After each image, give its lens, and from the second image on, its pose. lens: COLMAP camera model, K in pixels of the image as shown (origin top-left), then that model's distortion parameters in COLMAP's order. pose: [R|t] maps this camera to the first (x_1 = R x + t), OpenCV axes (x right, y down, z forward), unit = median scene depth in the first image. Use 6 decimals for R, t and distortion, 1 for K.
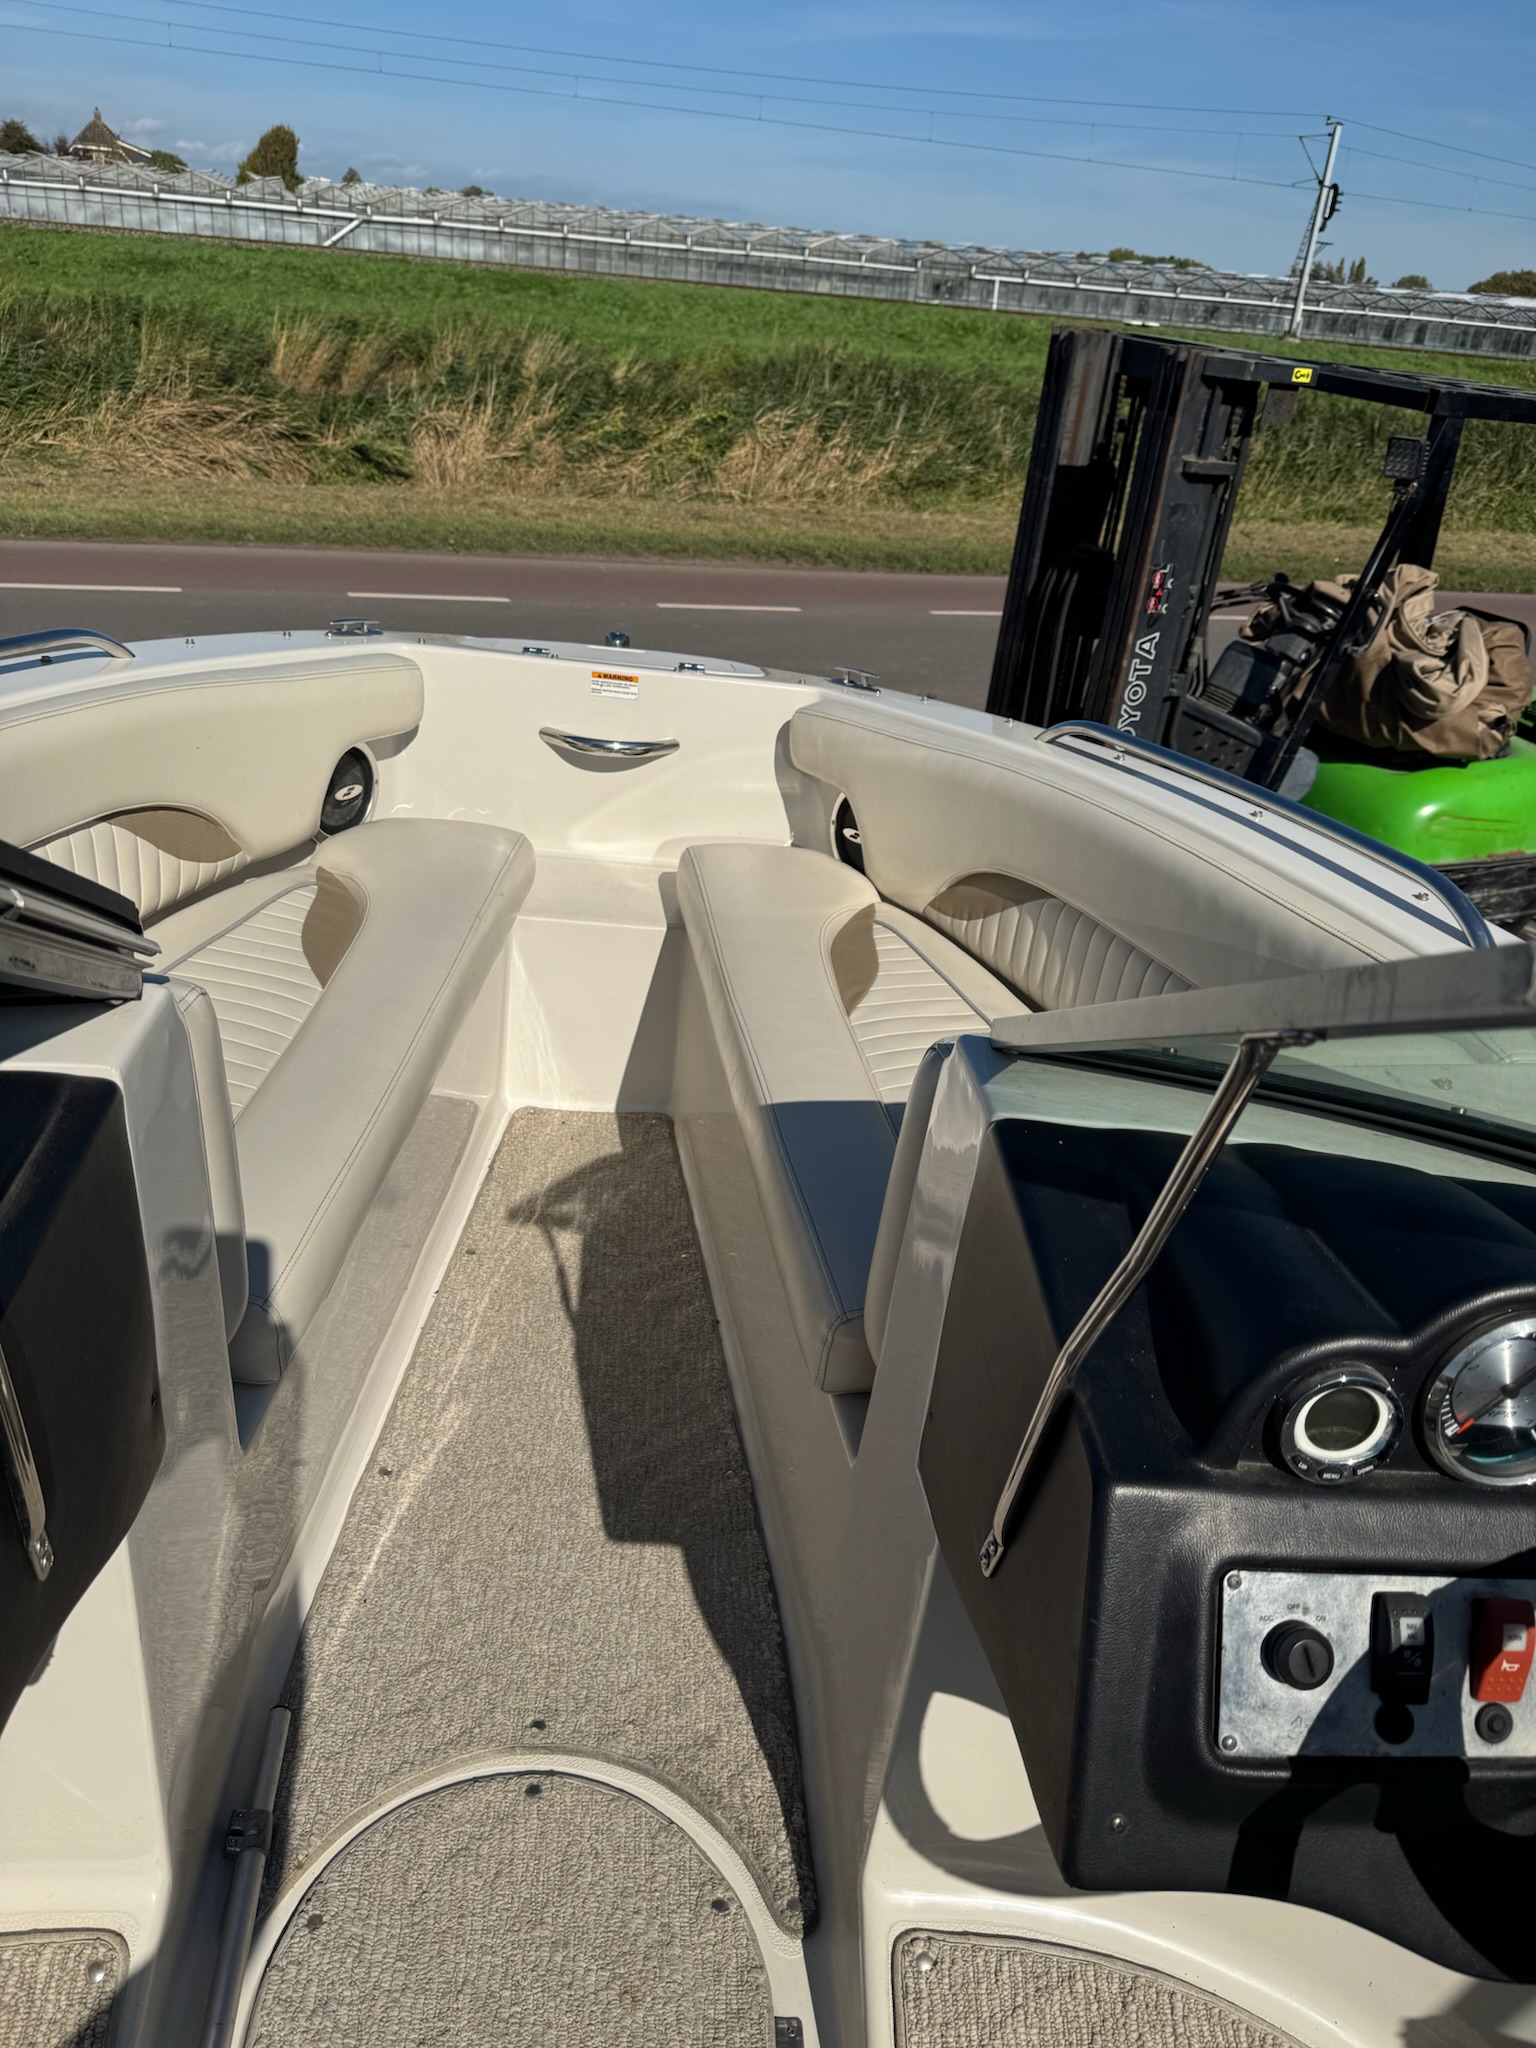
lens RADIAL K [[1434.8, 0, 788.5], [0, 1434.8, 1009.9], [0, 0, 1]] dist [0.058357, -0.099941]
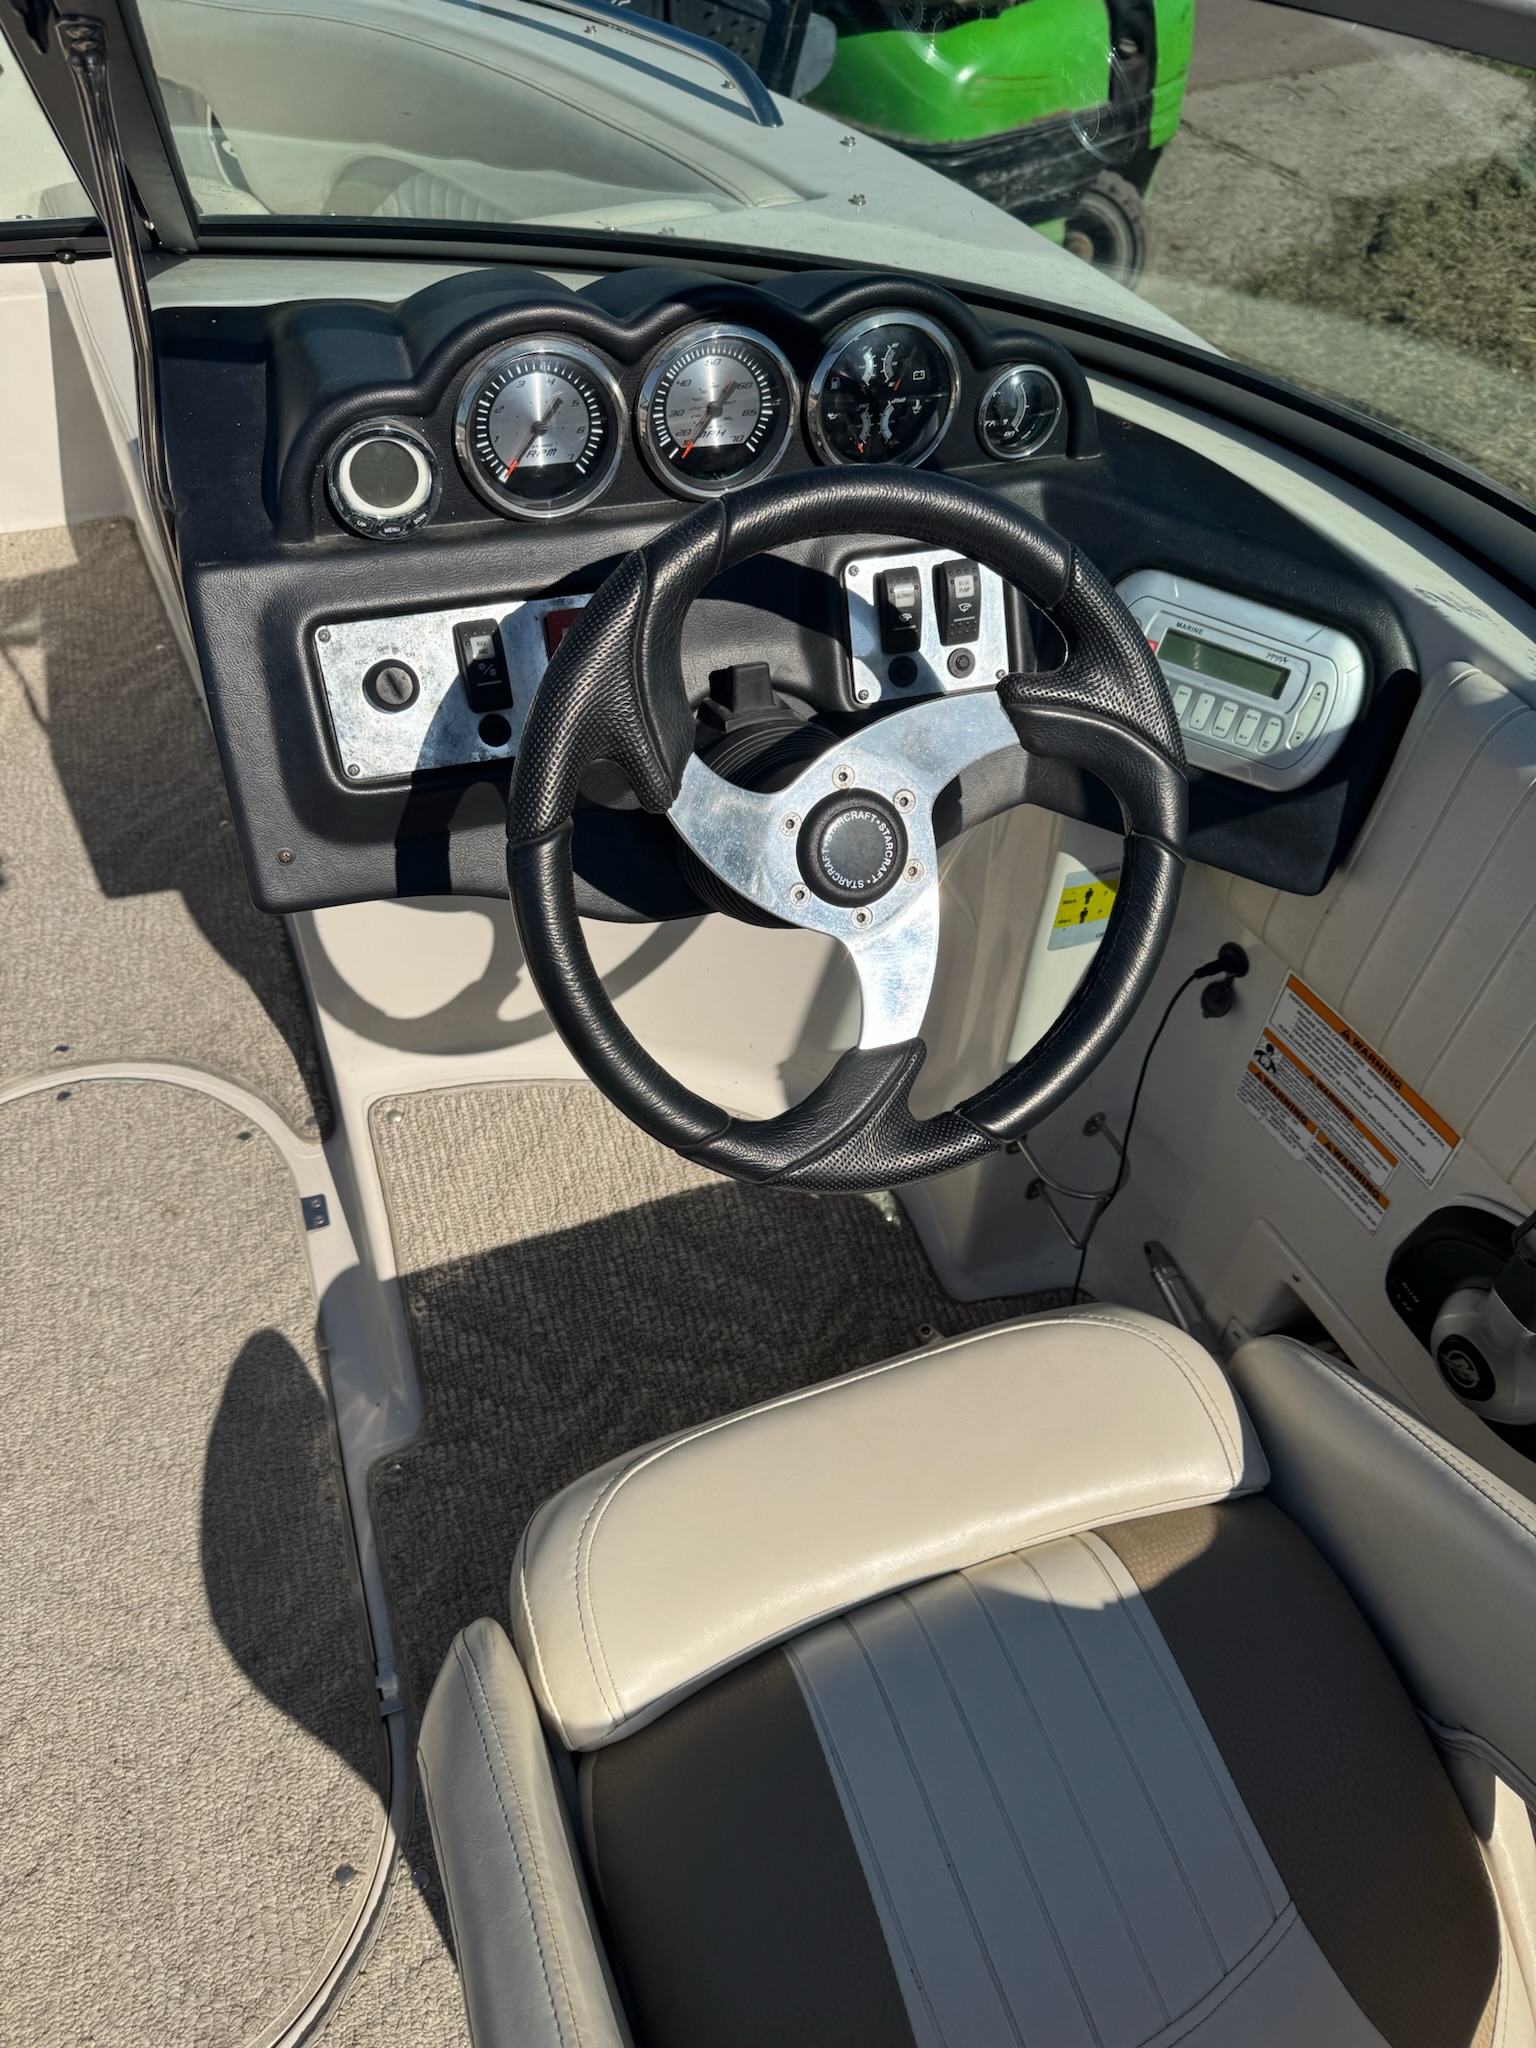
lens RADIAL K [[1445.3, 0, 761.2], [0, 1445.3, 1005.7], [0, 0, 1]] dist [0.093285, -0.175193]
pose [[0.964910, -0.231323, 0.124251, 0.157448], [0.171707, 0.913863, 0.367928, 0.107228], [-0.198659, -0.333683, 0.921515, -0.093395]]
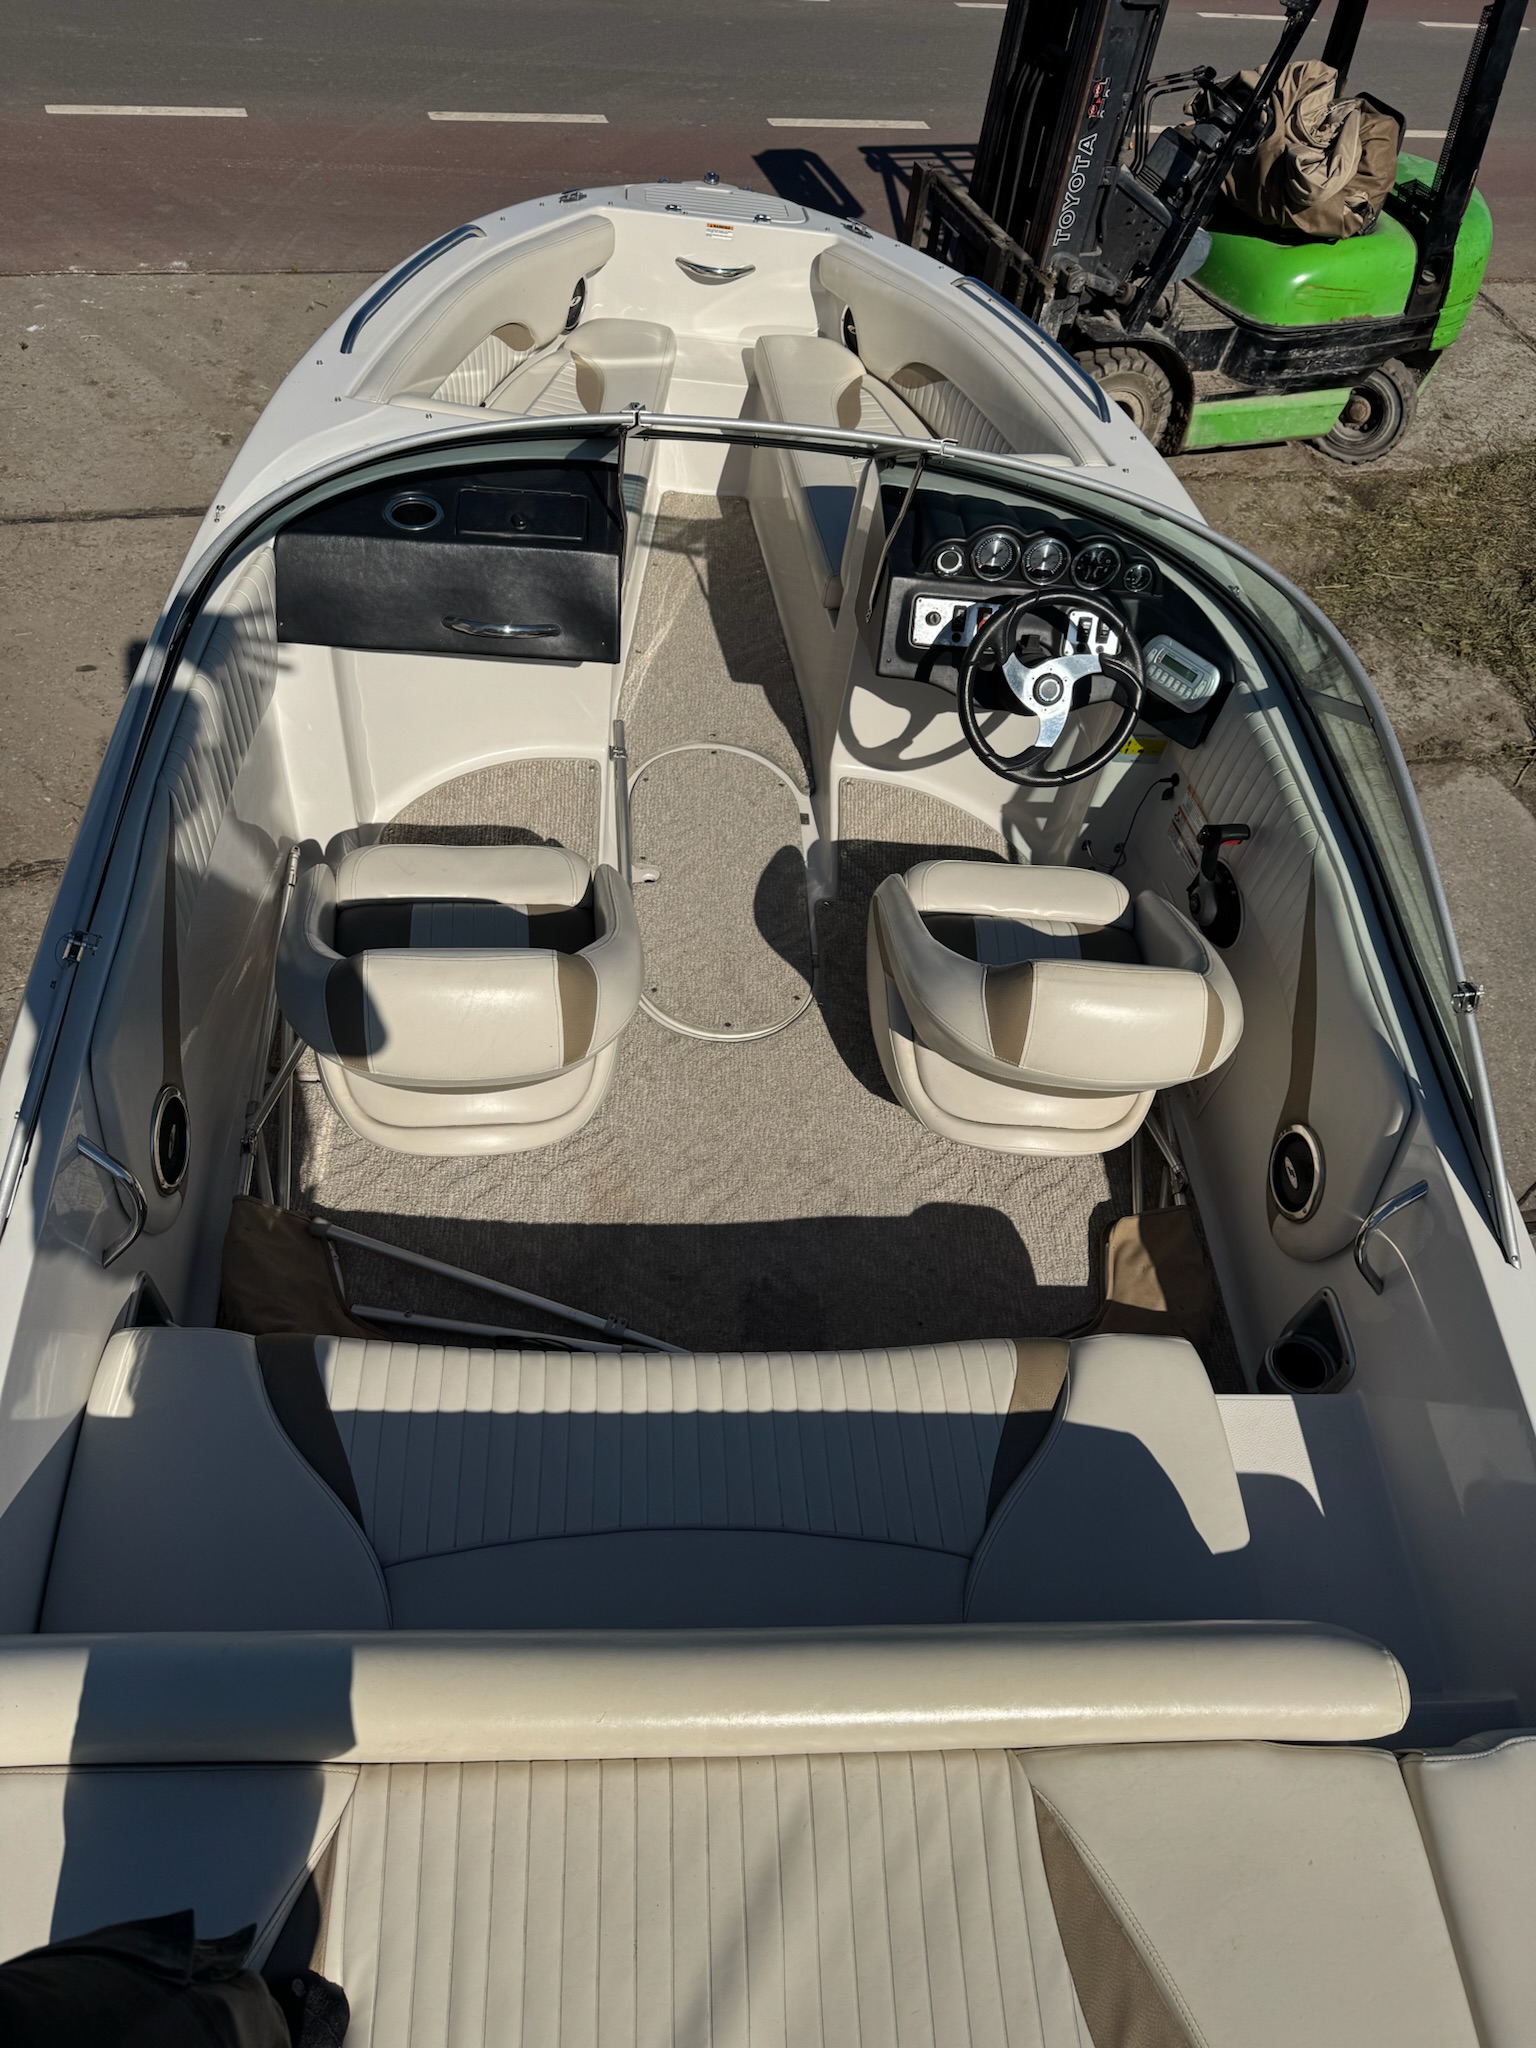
lens RADIAL K [[1398.9, 0, 782.4], [0, 1398.9, 1019.8], [0, 0, 1]] dist [0.118708, -0.191398]
pose [[0.999620, 0.027304, -0.003702, -0.015095], [-0.023702, 0.920595, 0.389798, -0.025648], [0.014051, -0.389562, 0.920893, -1.177204]]
